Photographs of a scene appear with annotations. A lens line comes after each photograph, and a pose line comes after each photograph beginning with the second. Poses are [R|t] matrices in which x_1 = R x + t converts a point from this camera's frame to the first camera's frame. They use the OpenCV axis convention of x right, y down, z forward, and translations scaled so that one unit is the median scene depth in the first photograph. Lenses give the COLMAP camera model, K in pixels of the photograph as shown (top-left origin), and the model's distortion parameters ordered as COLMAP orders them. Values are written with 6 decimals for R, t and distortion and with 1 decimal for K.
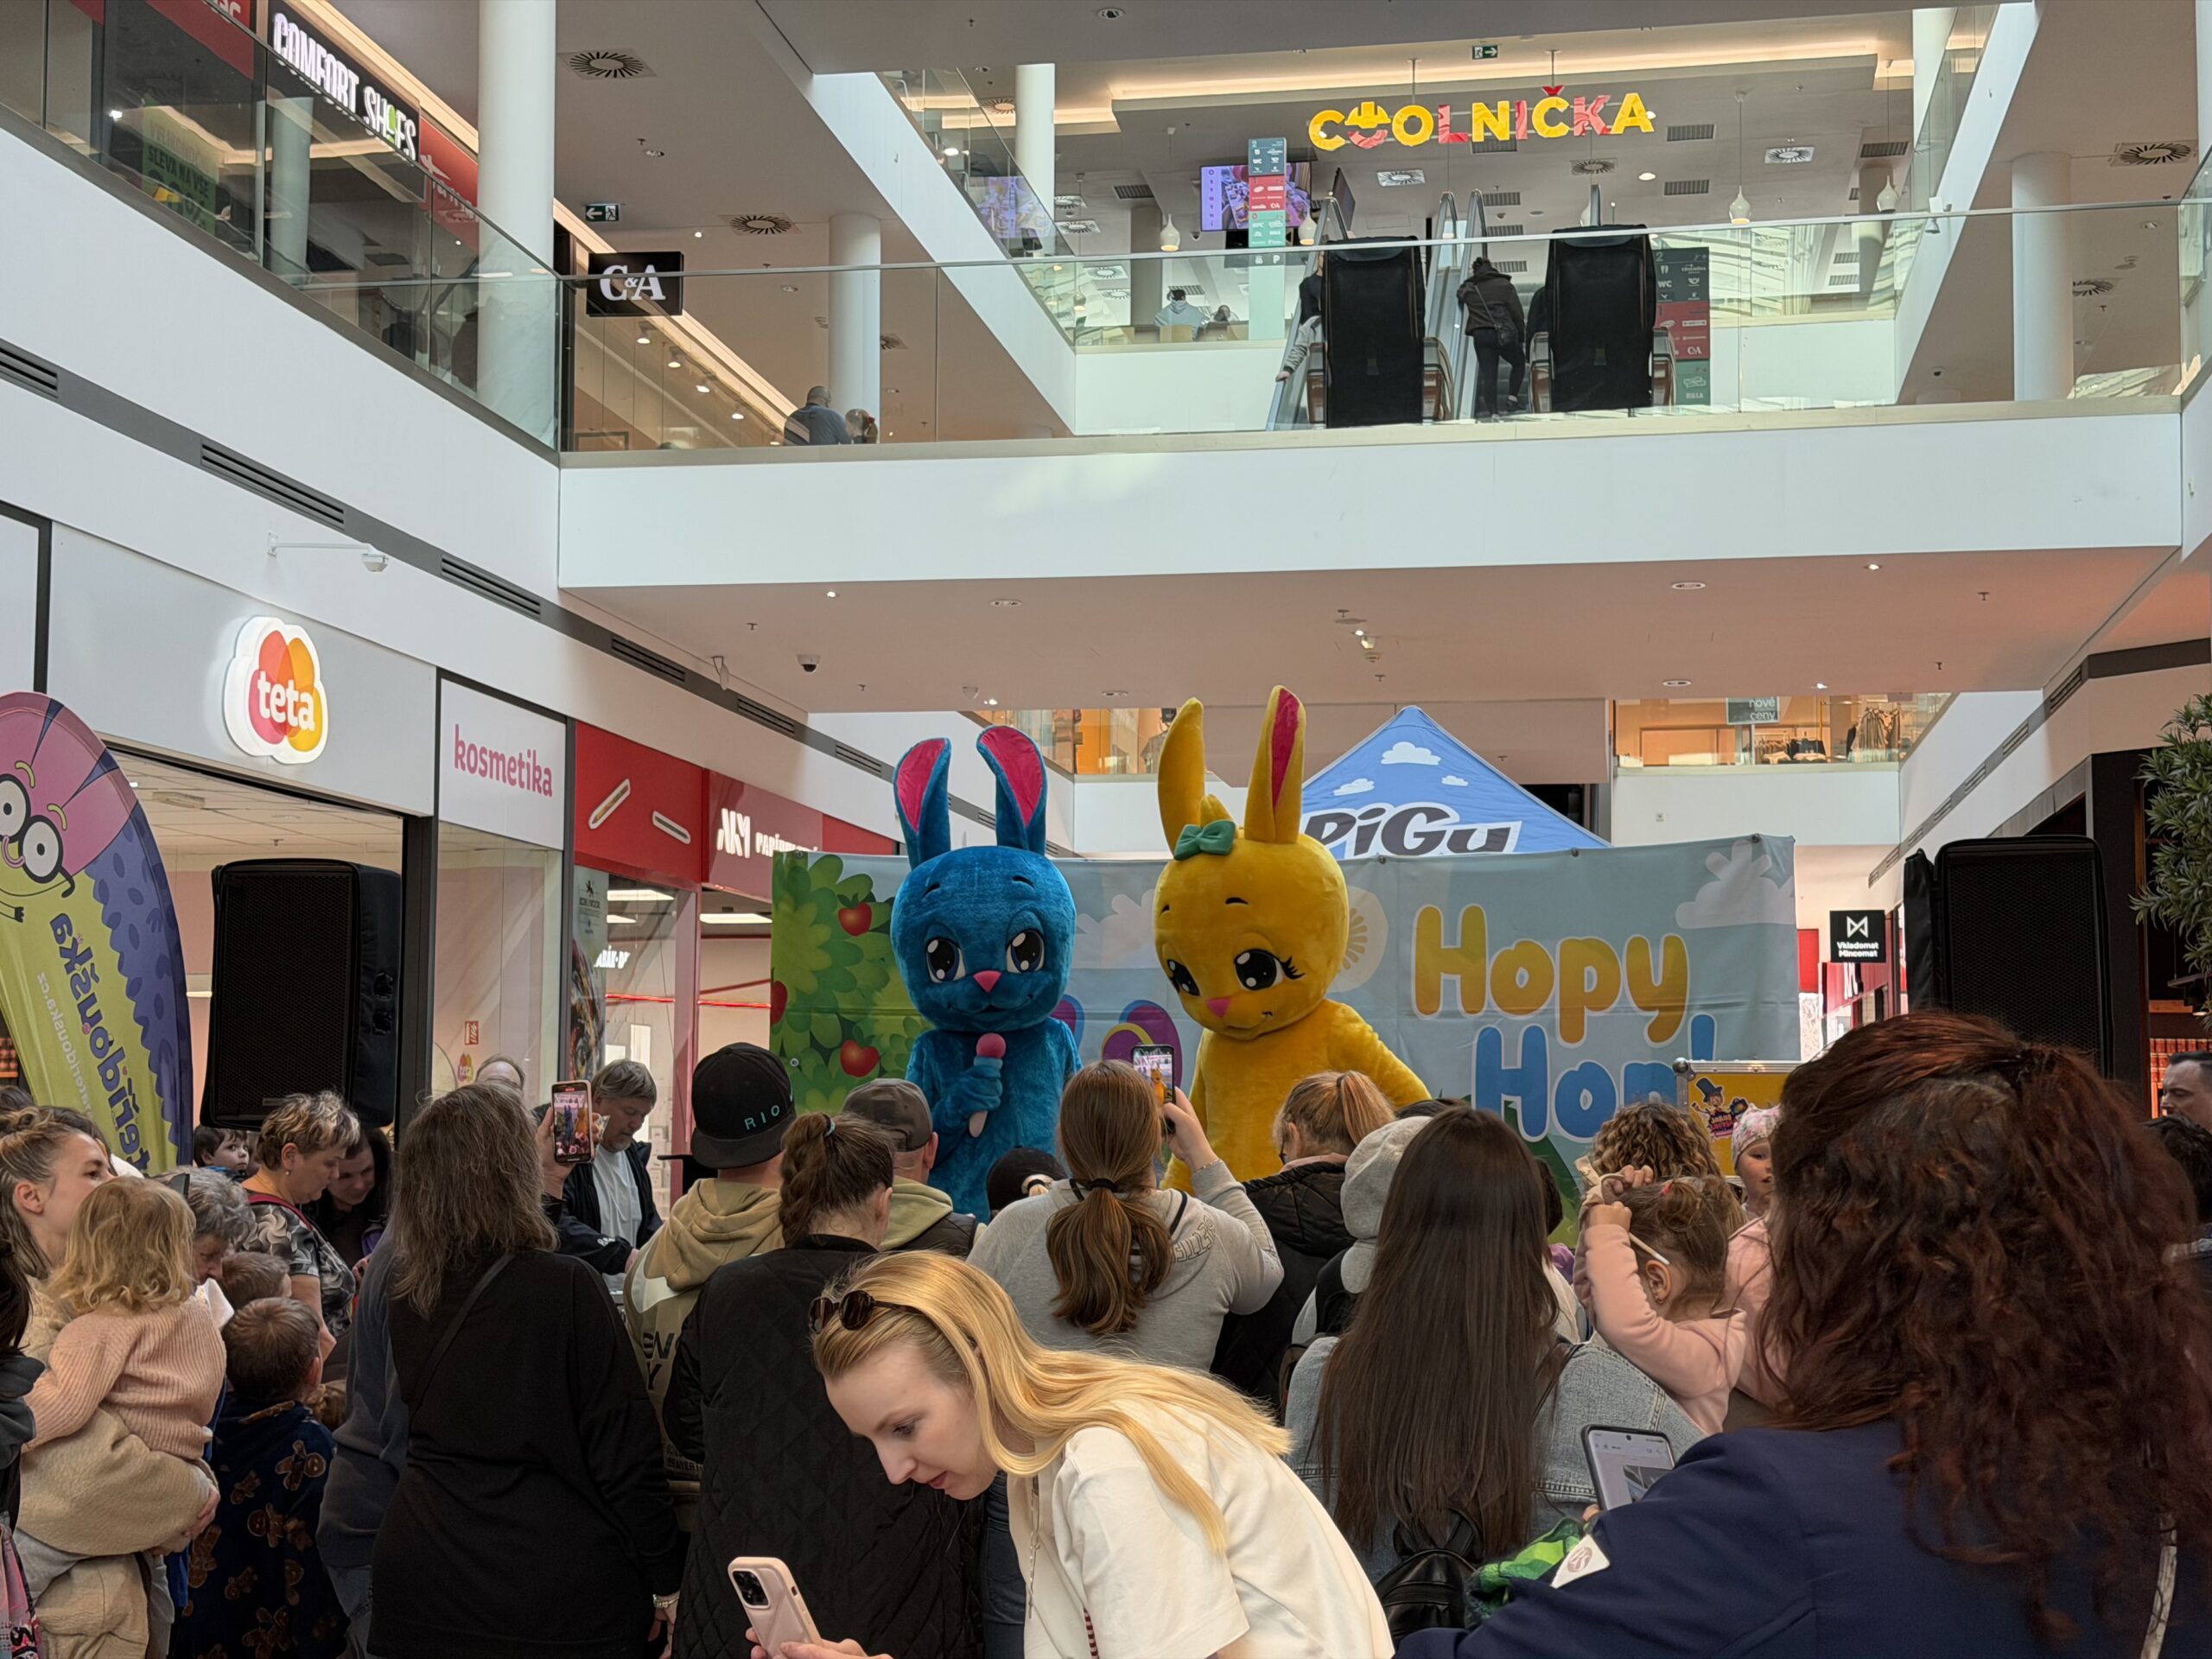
lens RADIAL K [[3133.4, 0, 1057.1], [0, 3133.4, 812.0], [0, 0, 1]] dist [0.126242, 0.000000]
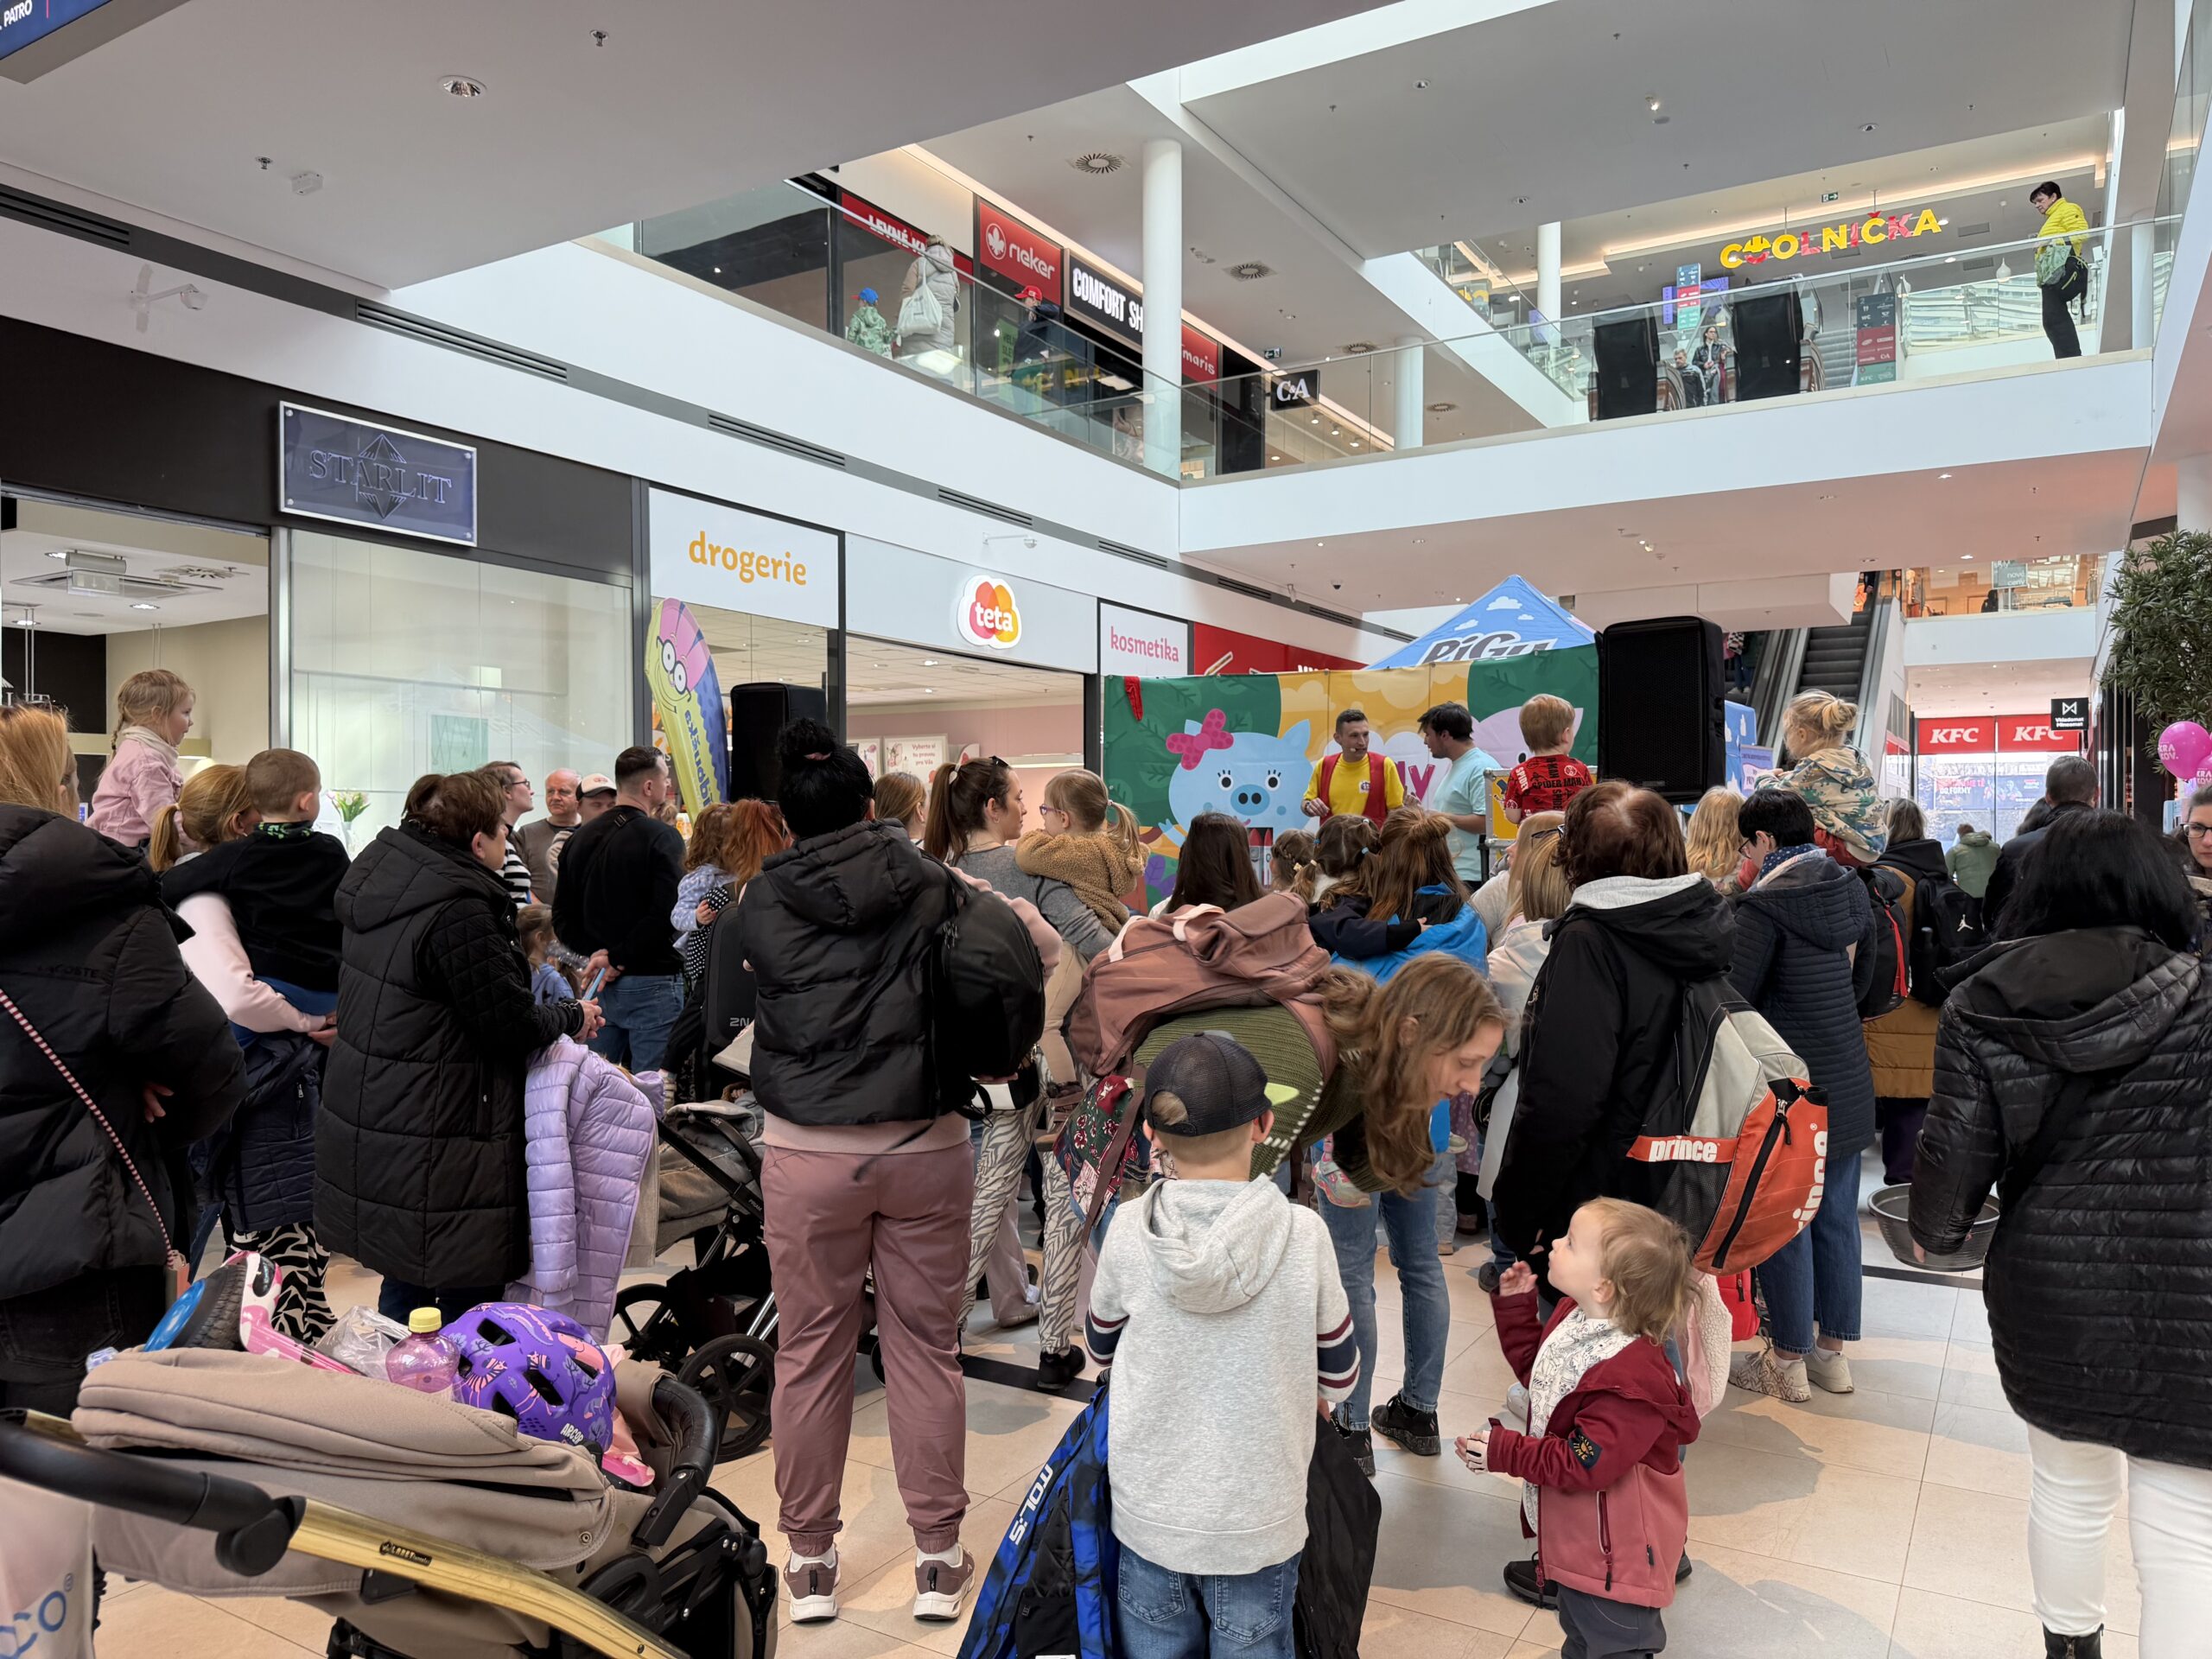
lens RADIAL K [[1588.9, 0, 1083.5], [0, 1588.9, 829.6], [0, 0, 1]] dist [0.060626, -0.062563]
pose [[0.936198, -0.010872, -0.351306, 0.105065], [0.042882, 0.995588, 0.083464, 0.011236], [0.348848, -0.093204, 0.932533, 0.051295]]
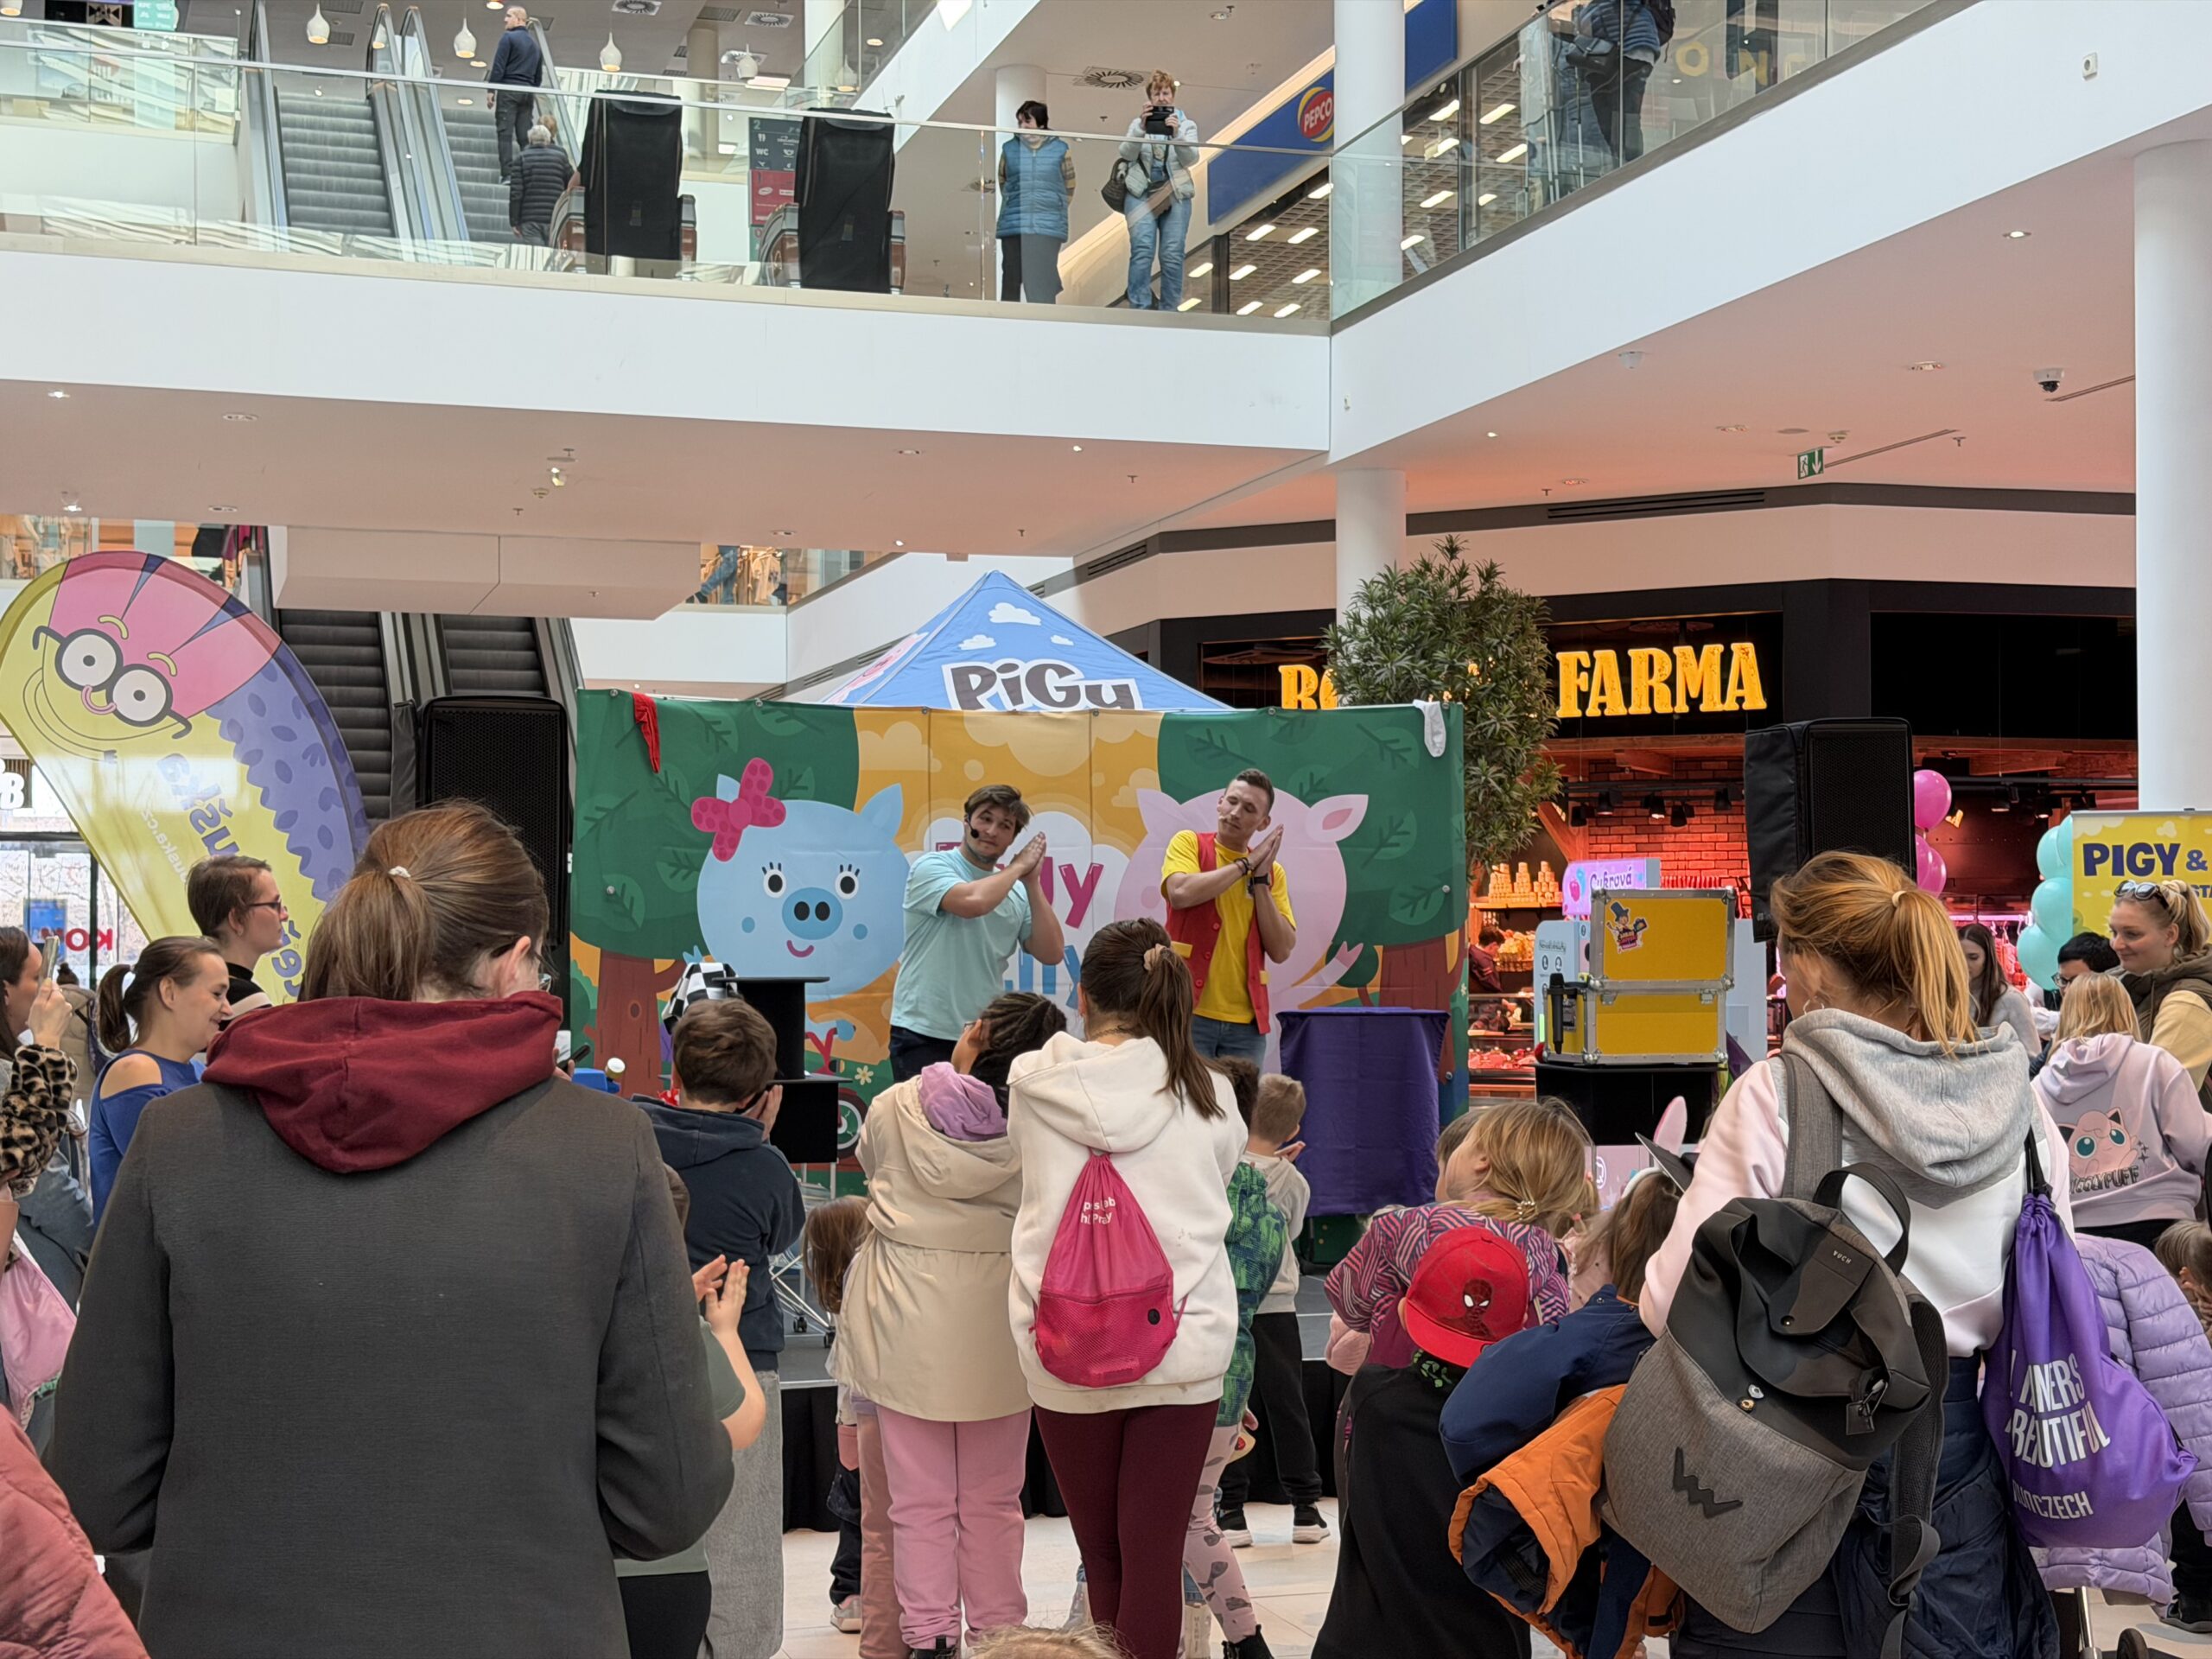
lens RADIAL K [[3133.4, 0, 1179.2], [0, 3133.4, 798.5], [0, 0, 1]] dist [0.126242, 0.000000]
pose [[0.878238, 0.014388, 0.478008, -0.191057], [-0.038928, 0.998381, 0.041471, -0.000817], [-0.476637, -0.055030, 0.877376, -0.004916]]
